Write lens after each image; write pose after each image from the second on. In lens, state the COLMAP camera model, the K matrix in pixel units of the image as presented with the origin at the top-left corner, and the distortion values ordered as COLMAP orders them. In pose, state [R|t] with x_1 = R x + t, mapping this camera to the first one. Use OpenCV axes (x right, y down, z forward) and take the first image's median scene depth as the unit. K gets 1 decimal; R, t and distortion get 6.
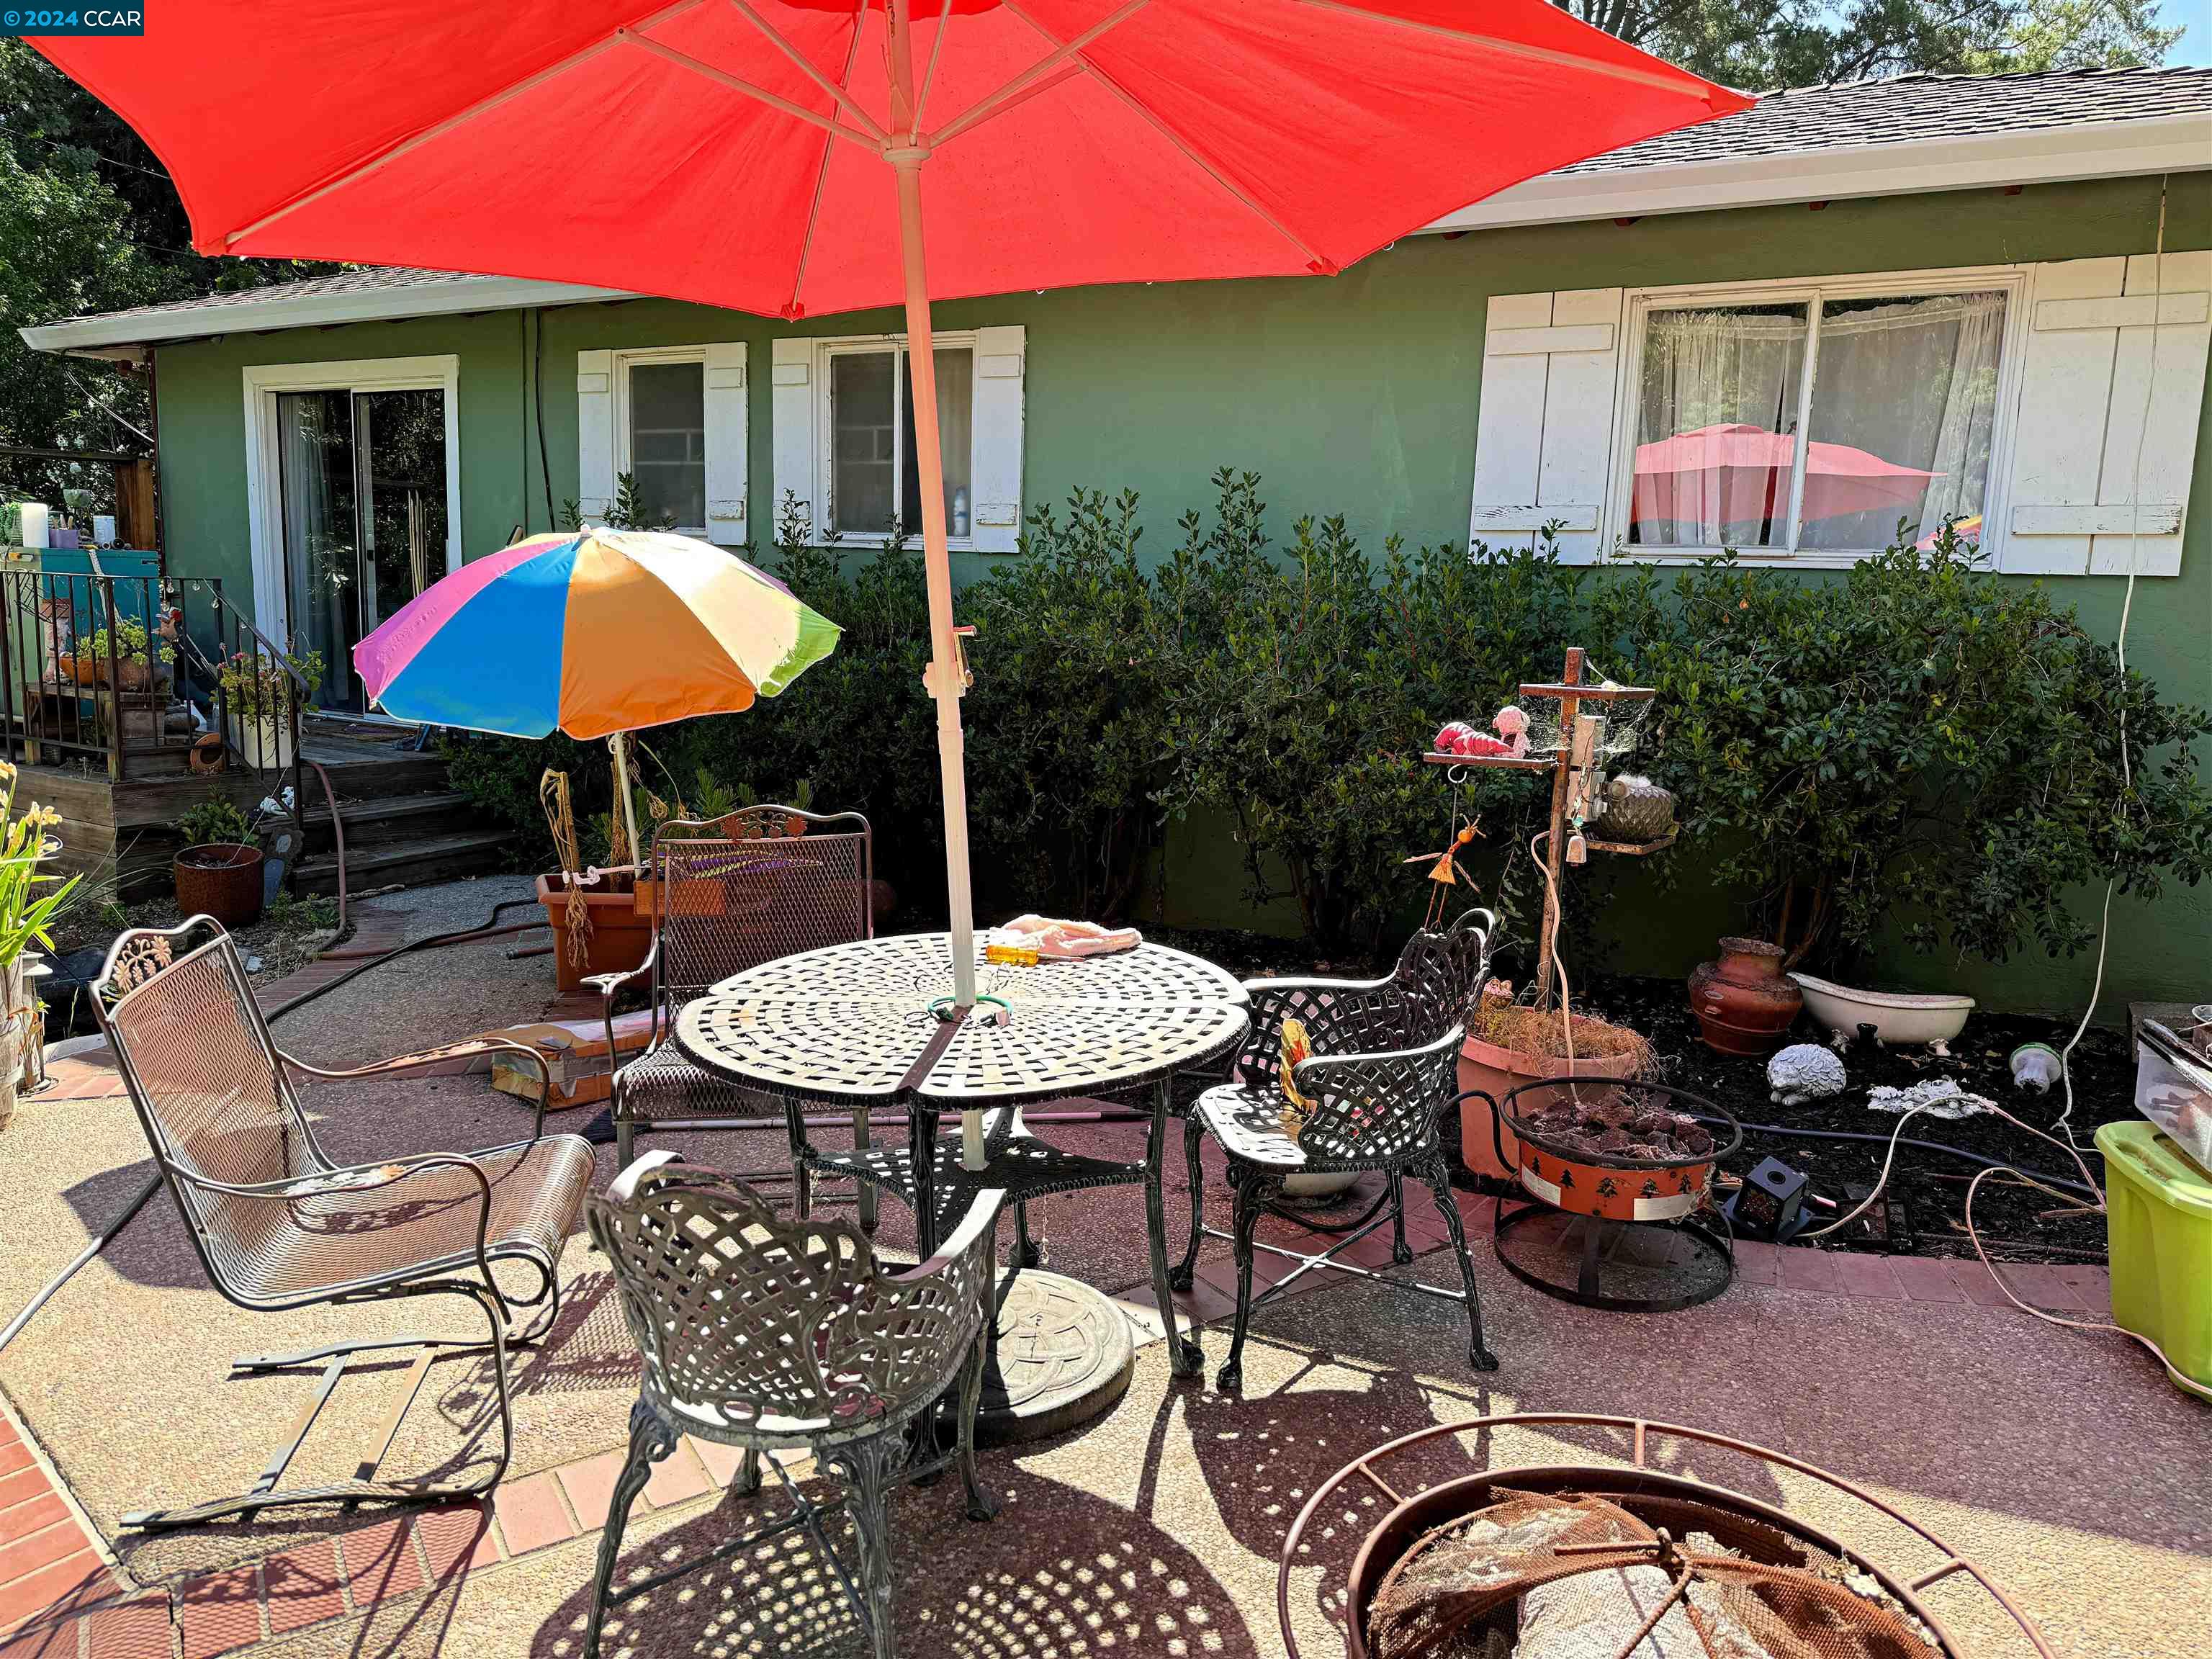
lens RADIAL K [[1563.2, 0, 1103.1], [0, 1563.2, 832.0], [0, 0, 1]] dist [0.042441, -0.048783]
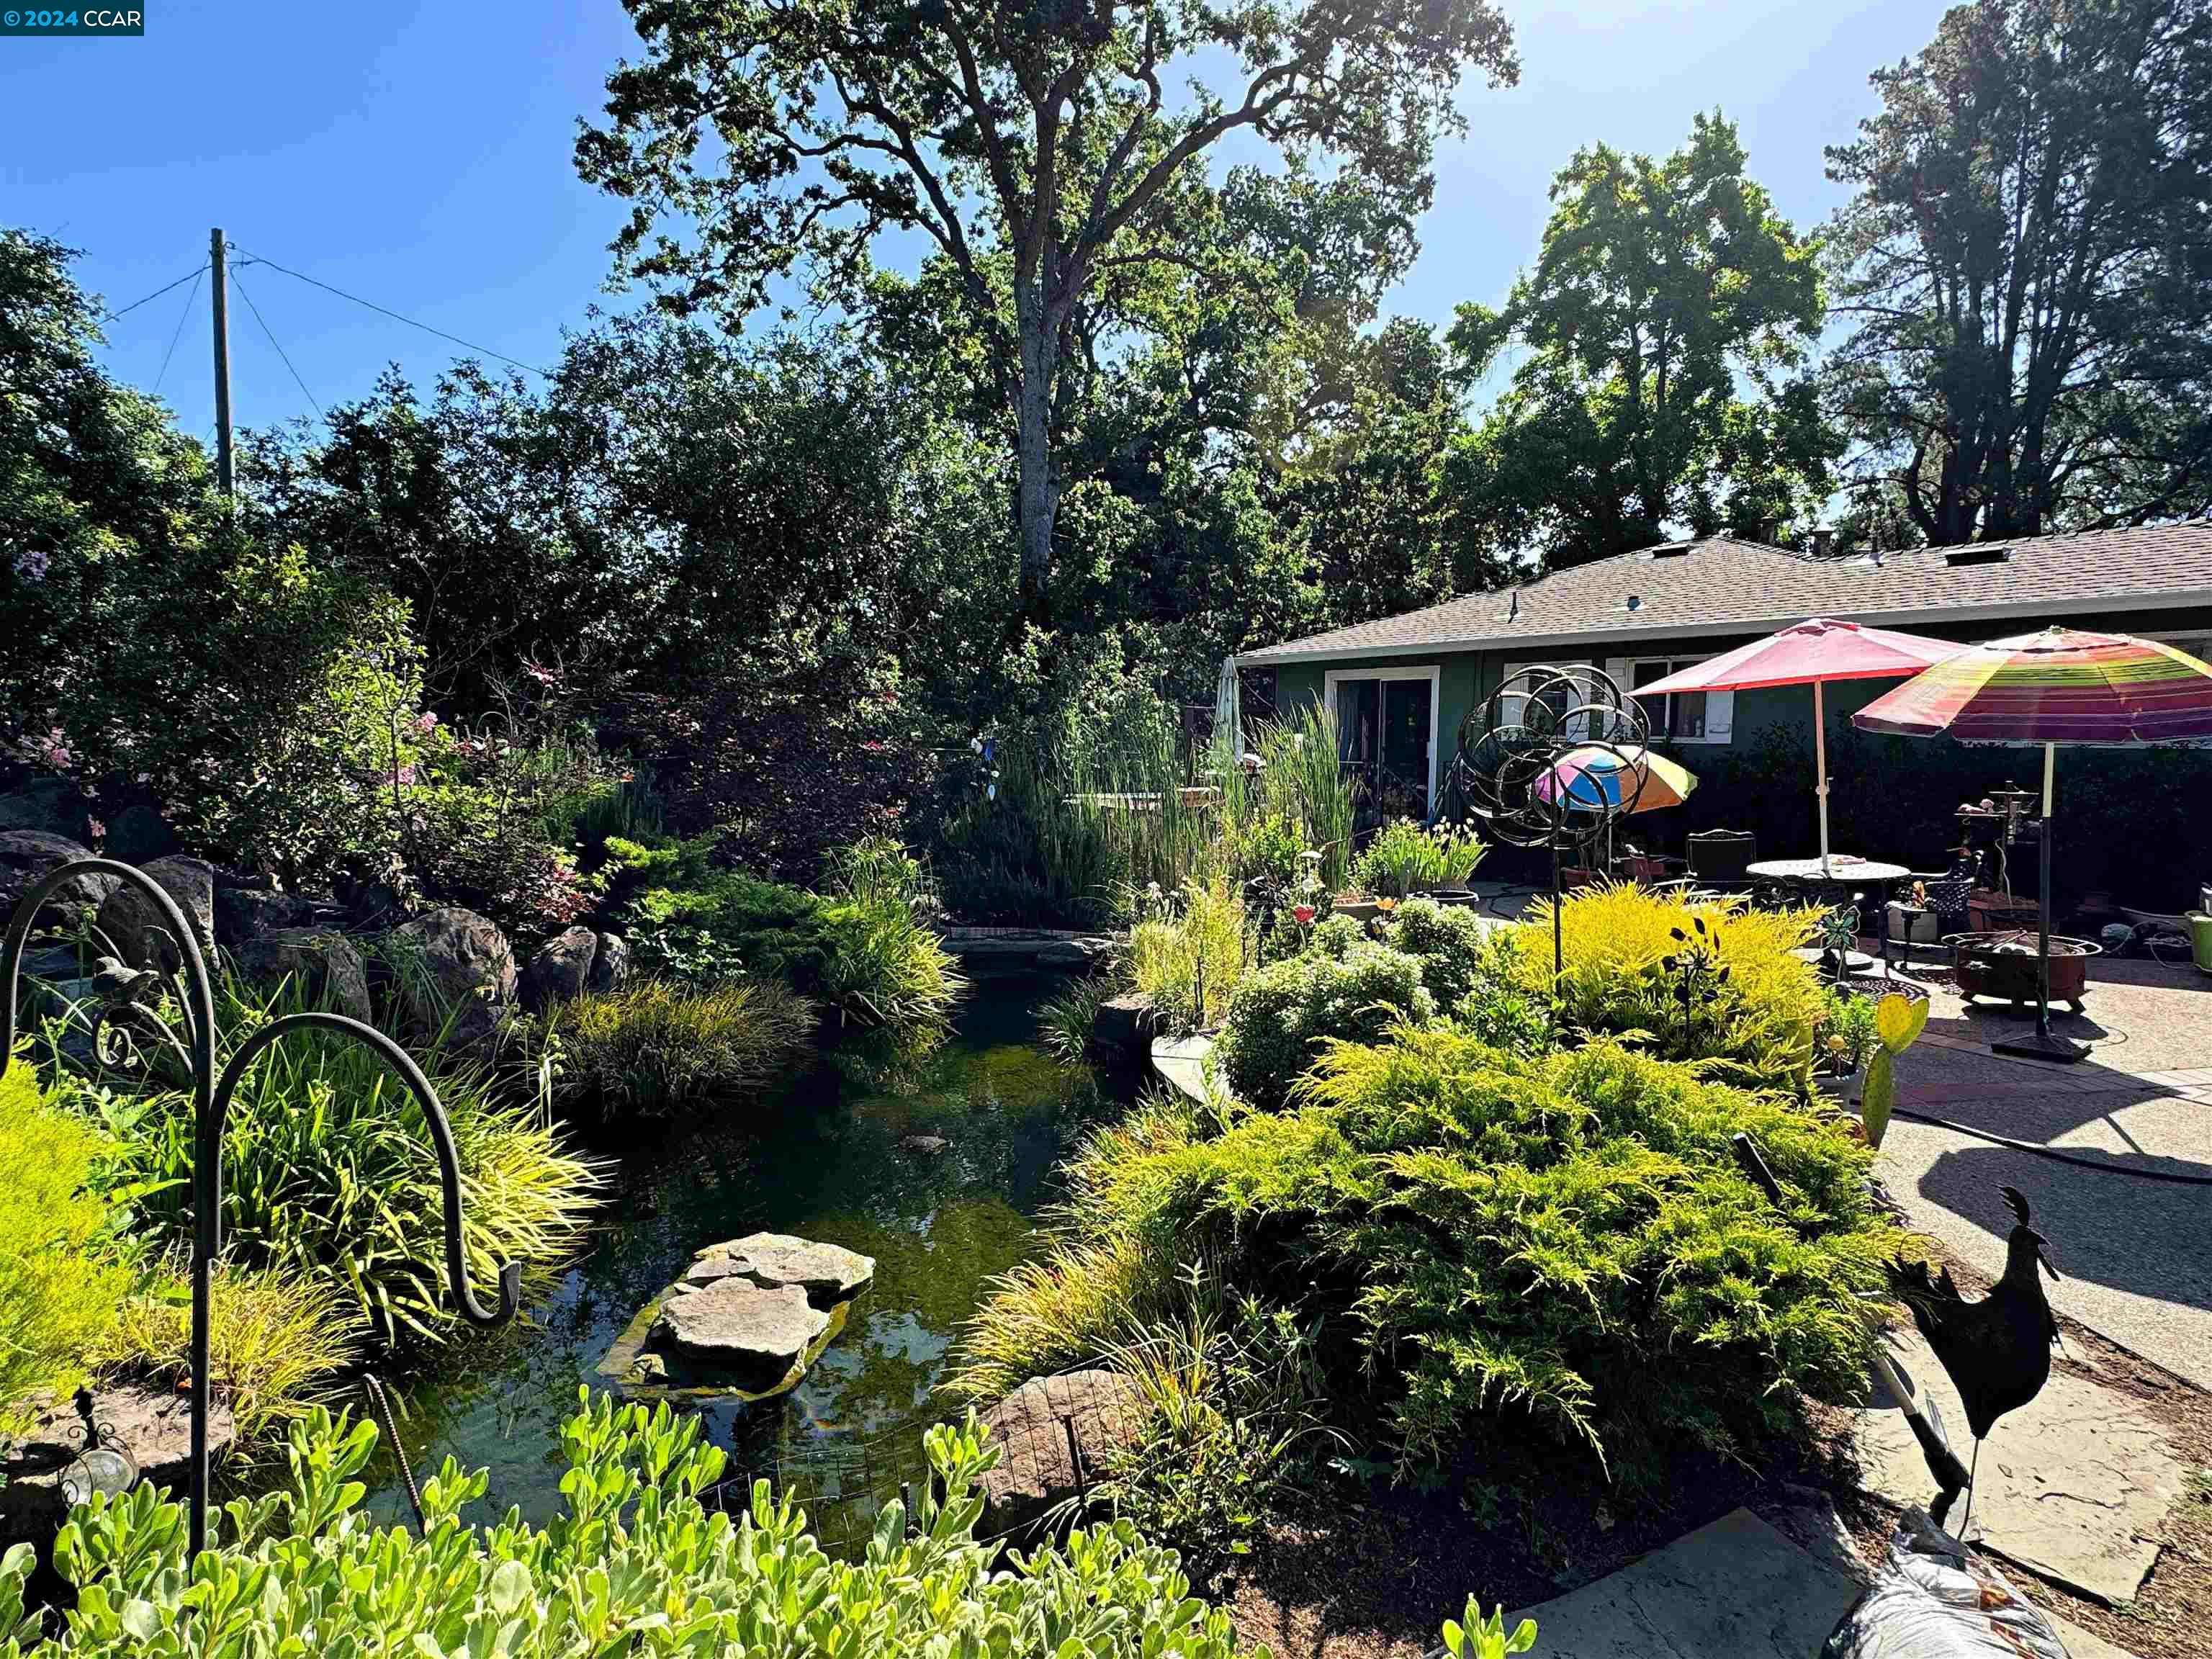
lens RADIAL K [[1166.7, 0, 1111.5], [0, 1166.7, 822.4], [0, 0, 1]] dist [-0.004407, 0.001876]
pose [[0.938334, -0.007204, -0.345654, -0.448238], [-0.022285, 0.996443, -0.081265, 0.152344], [0.345010, 0.083957, 0.934837, -1.368120]]
